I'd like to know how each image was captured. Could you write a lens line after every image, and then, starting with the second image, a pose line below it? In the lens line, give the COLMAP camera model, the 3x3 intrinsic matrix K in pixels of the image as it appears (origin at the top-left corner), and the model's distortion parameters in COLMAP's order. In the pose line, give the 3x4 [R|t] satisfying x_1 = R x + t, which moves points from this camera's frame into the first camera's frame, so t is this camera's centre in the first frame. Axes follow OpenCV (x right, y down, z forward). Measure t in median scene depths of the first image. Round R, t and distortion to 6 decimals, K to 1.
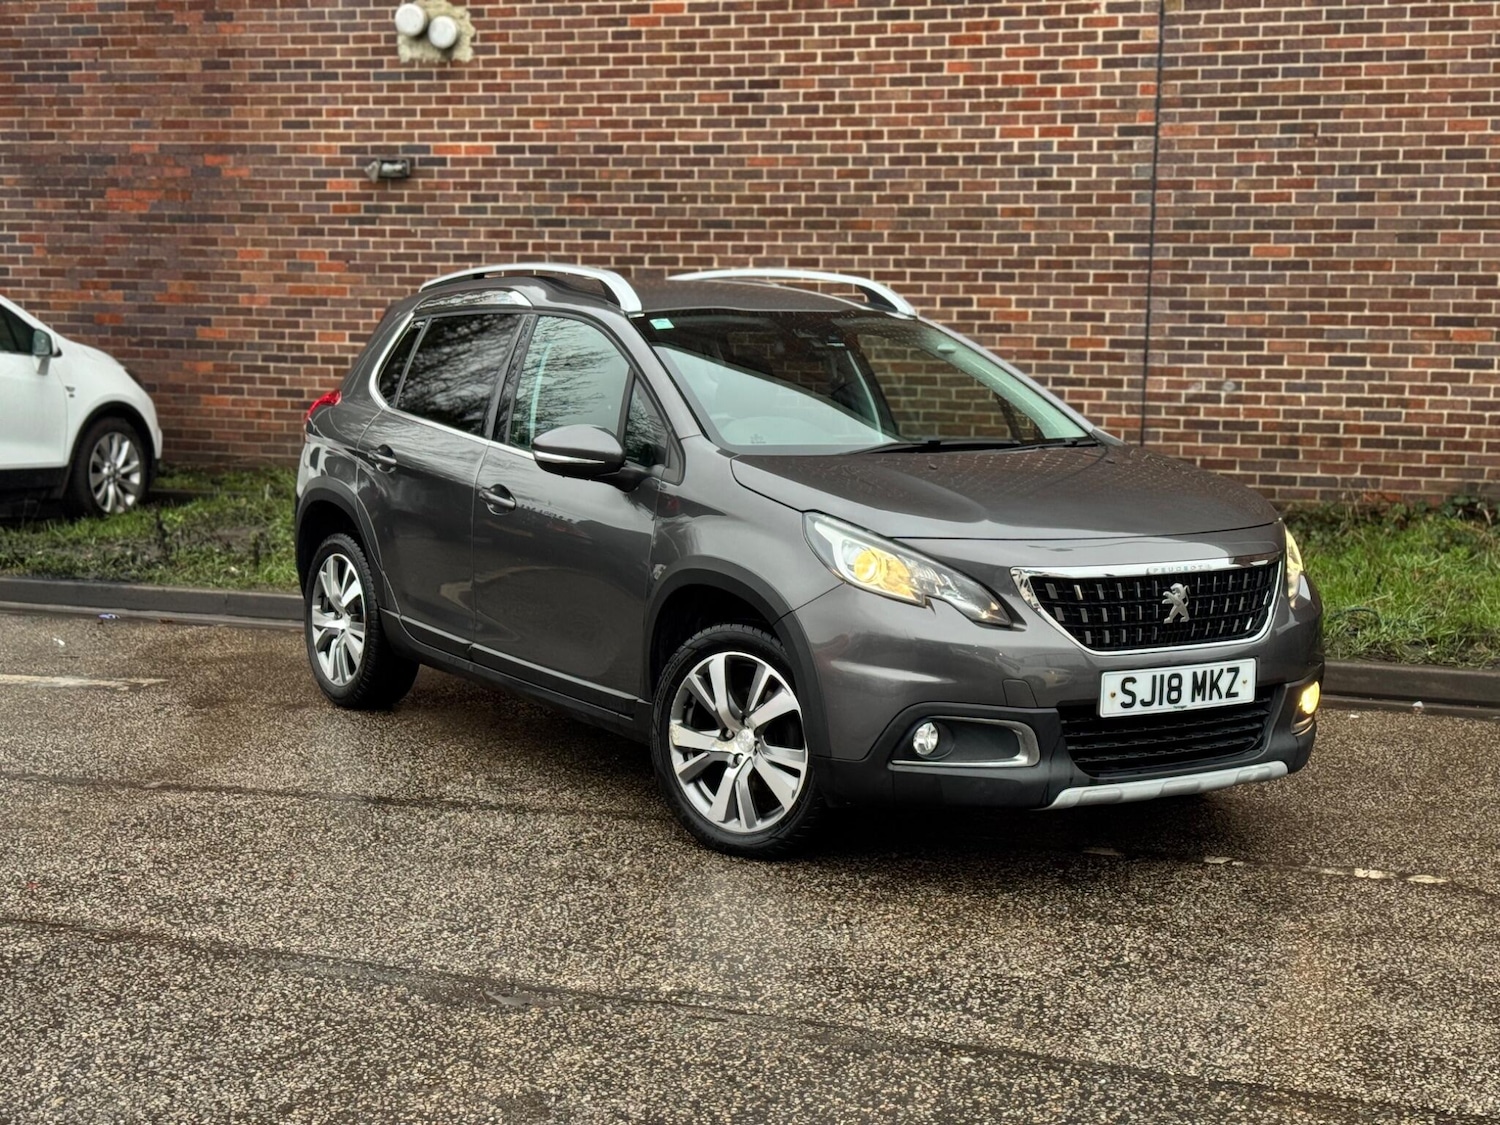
lens RADIAL K [[2249.1, 0, 752.8], [0, 2249.1, 564.3], [0, 0, 1]] dist [0.129888, 0.000000]
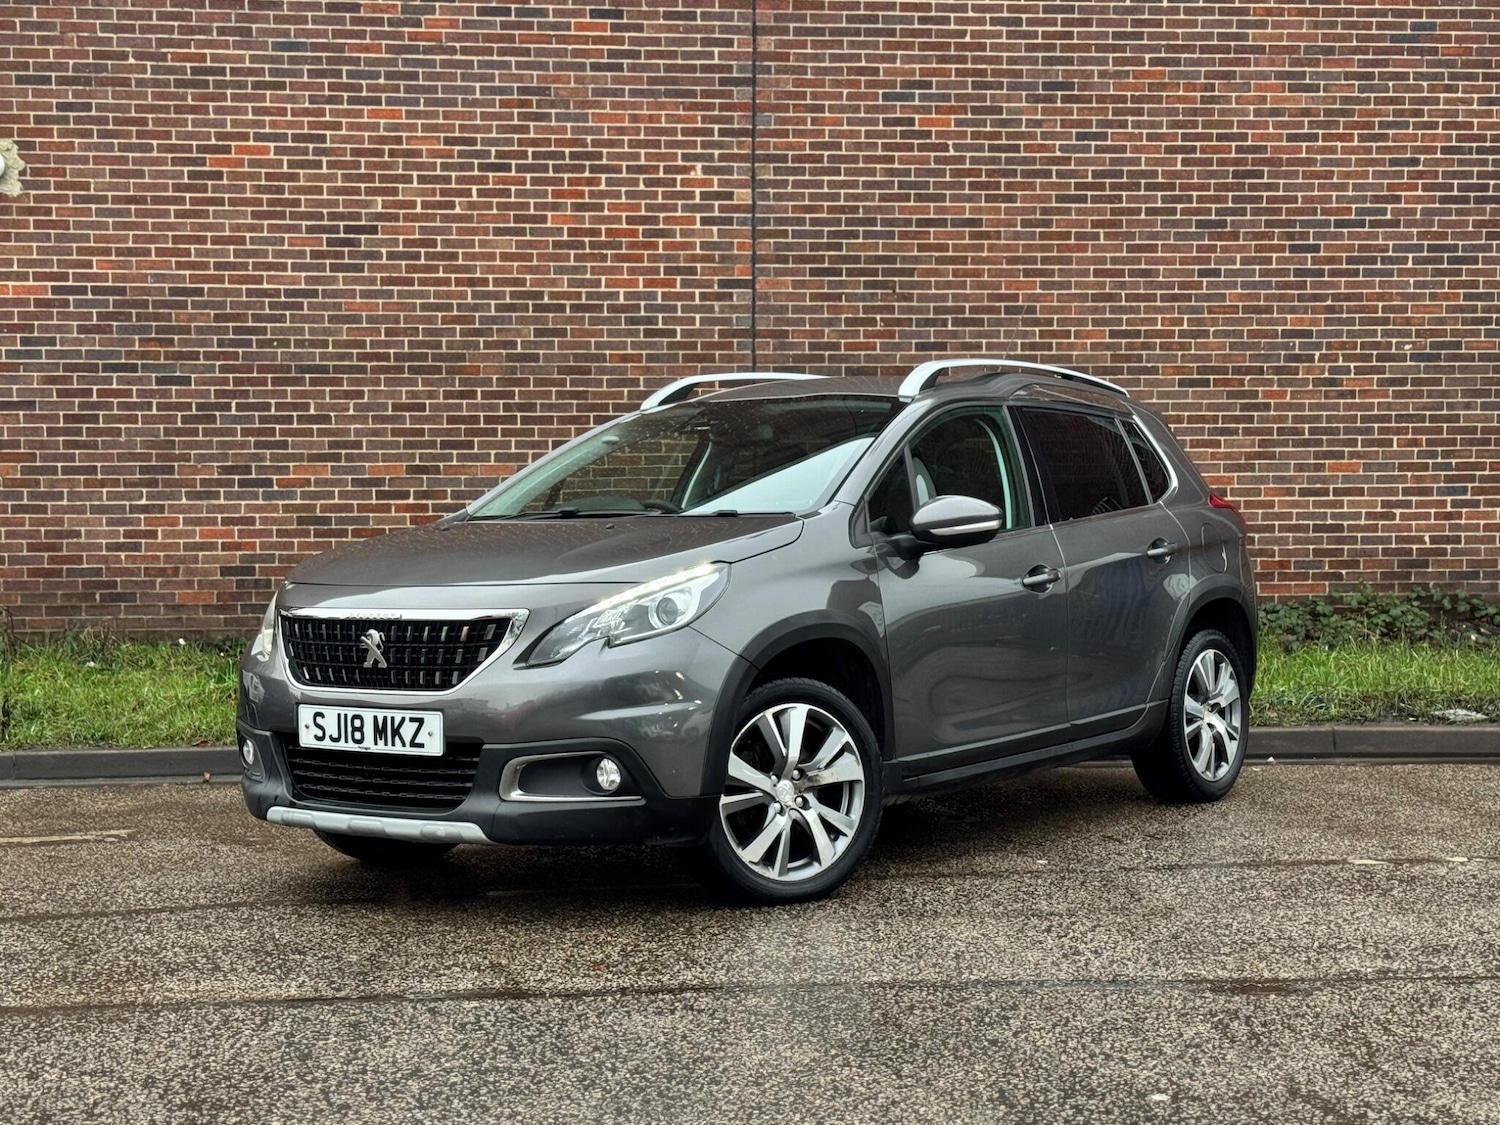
lens RADIAL K [[2249.1, 0, 761.2], [0, 2249.1, 562.7], [0, 0, 1]] dist [0.129888, 0.000000]
pose [[0.907513, -0.030962, 0.418881, -0.264248], [0.068948, 0.994733, -0.075849, 0.020550], [-0.414326, 0.097714, 0.904868, 0.047180]]
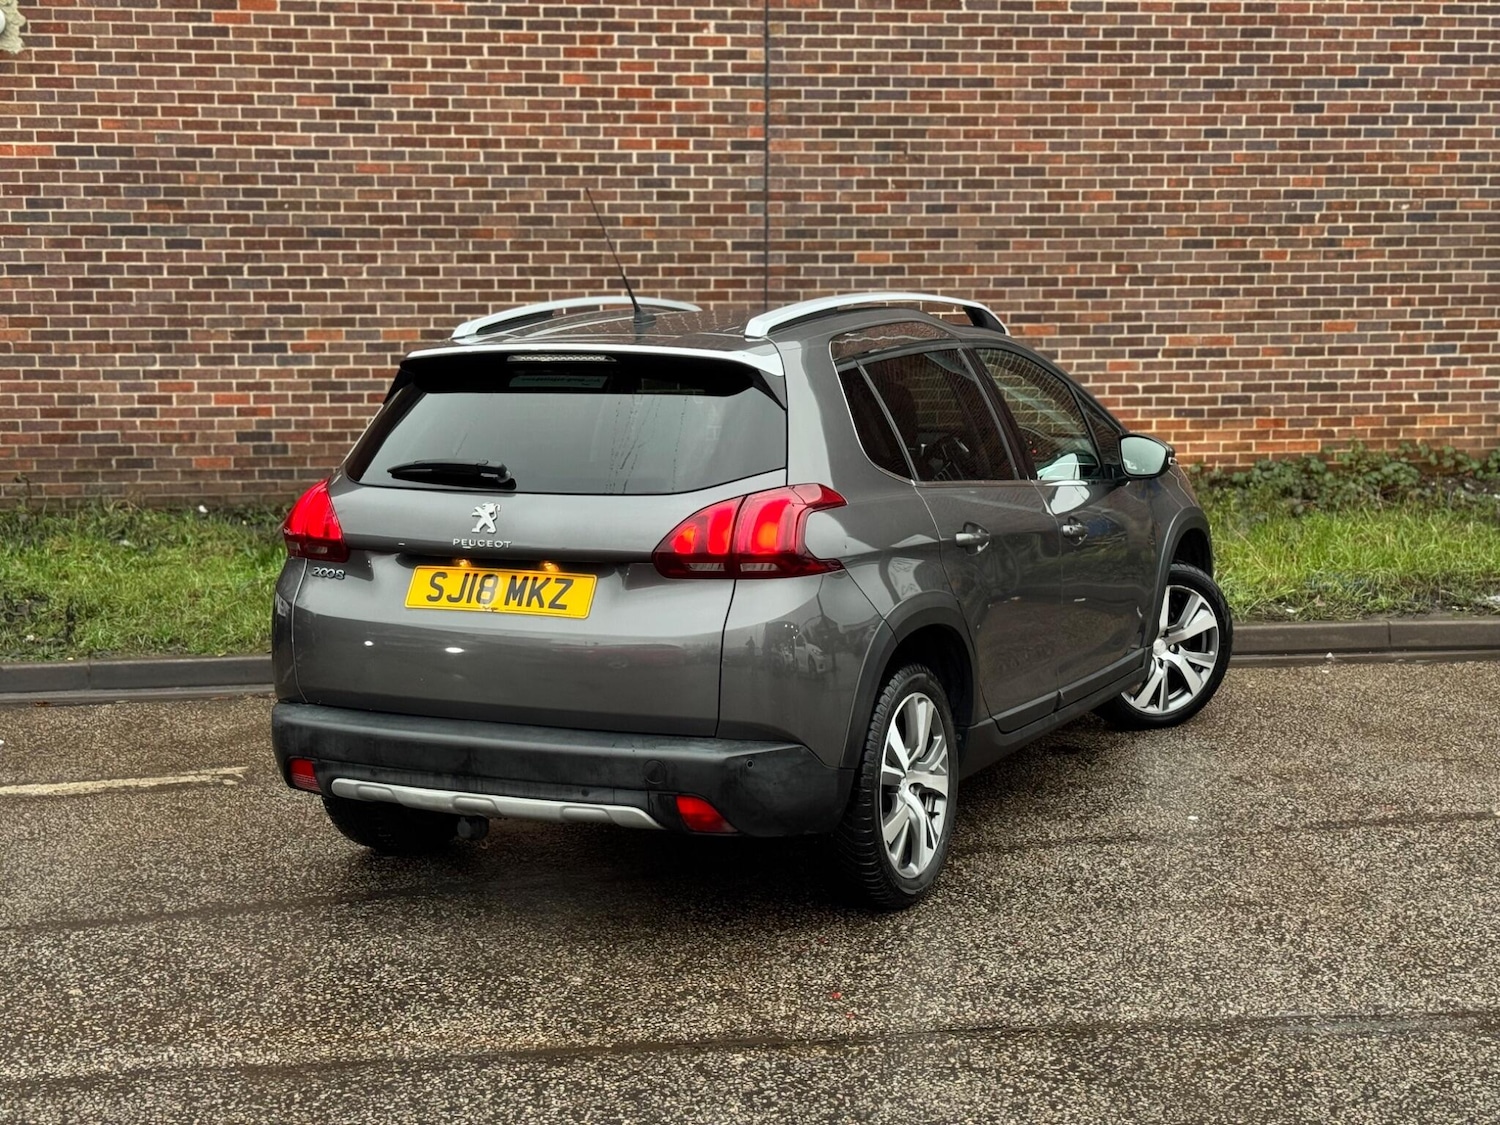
lens RADIAL K [[2163.7, 0, 757.8], [0, 2163.7, 553.4], [0, 0, 1]] dist [0.124600, 0.000000]
pose [[0.885081, -0.076845, 0.459050, -0.304646], [0.072748, 0.996995, 0.026634, -0.026681], [-0.459717, 0.009821, 0.888011, 0.093755]]
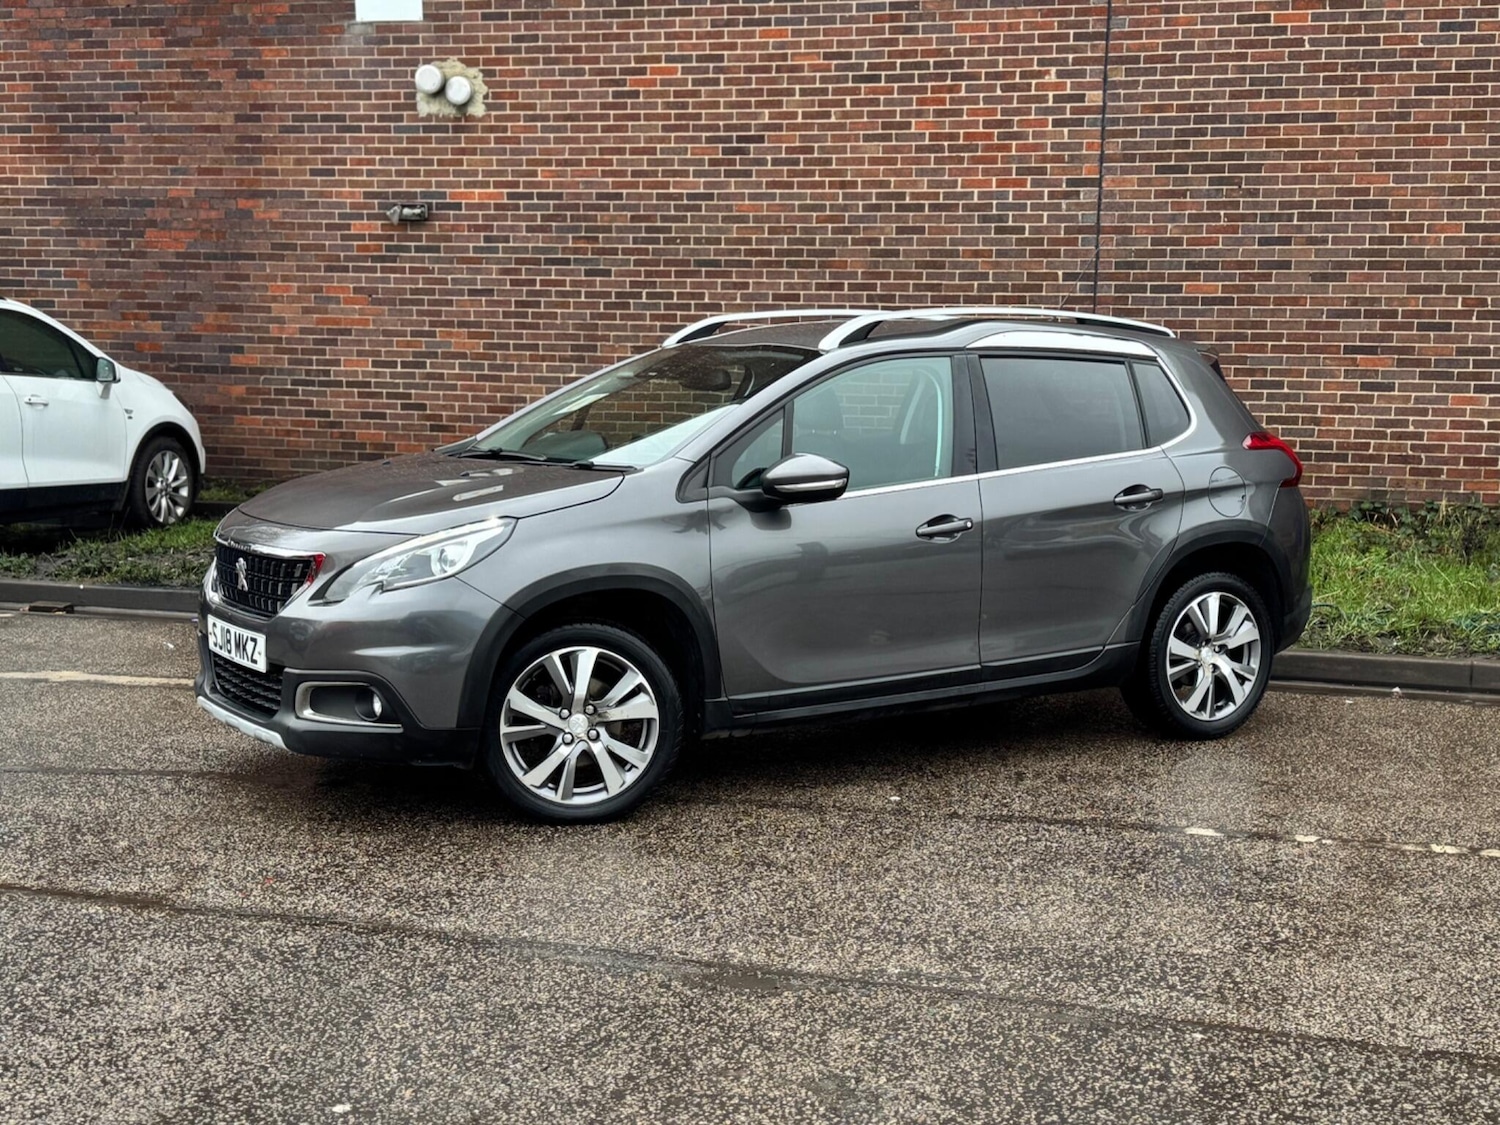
lens RADIAL K [[1969.7, 0, 754.2], [0, 1969.7, 568.0], [0, 0, 1]] dist [0.114851, 0.000000]
pose [[0.997970, -0.007834, 0.063206, -0.059035], [0.007396, 0.999947, 0.007155, -0.005789], [-0.063259, -0.006673, 0.997975, 0.014640]]
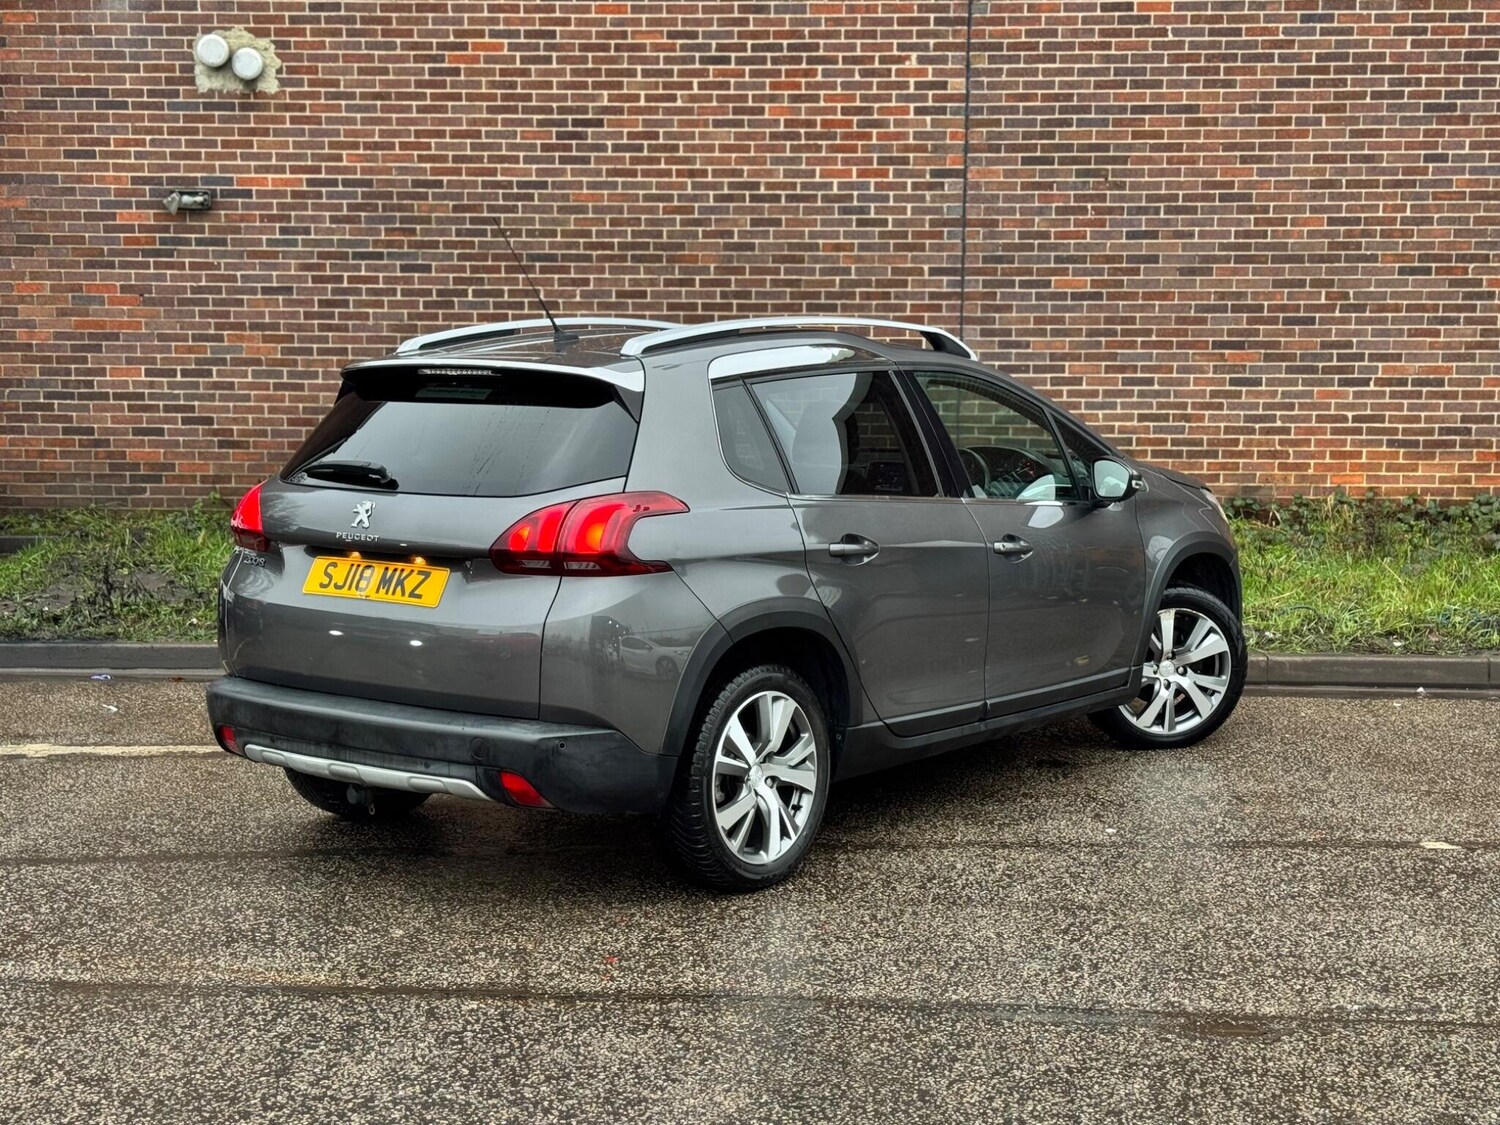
lens RADIAL K [[2163.7, 0, 760.1], [0, 2163.7, 563.4], [0, 0, 1]] dist [0.124600, 0.000000]
pose [[0.959597, -0.043620, 0.277976, -0.211986], [0.042900, 0.999042, 0.008674, -0.016652], [-0.278088, 0.003602, 0.960549, 0.023134]]
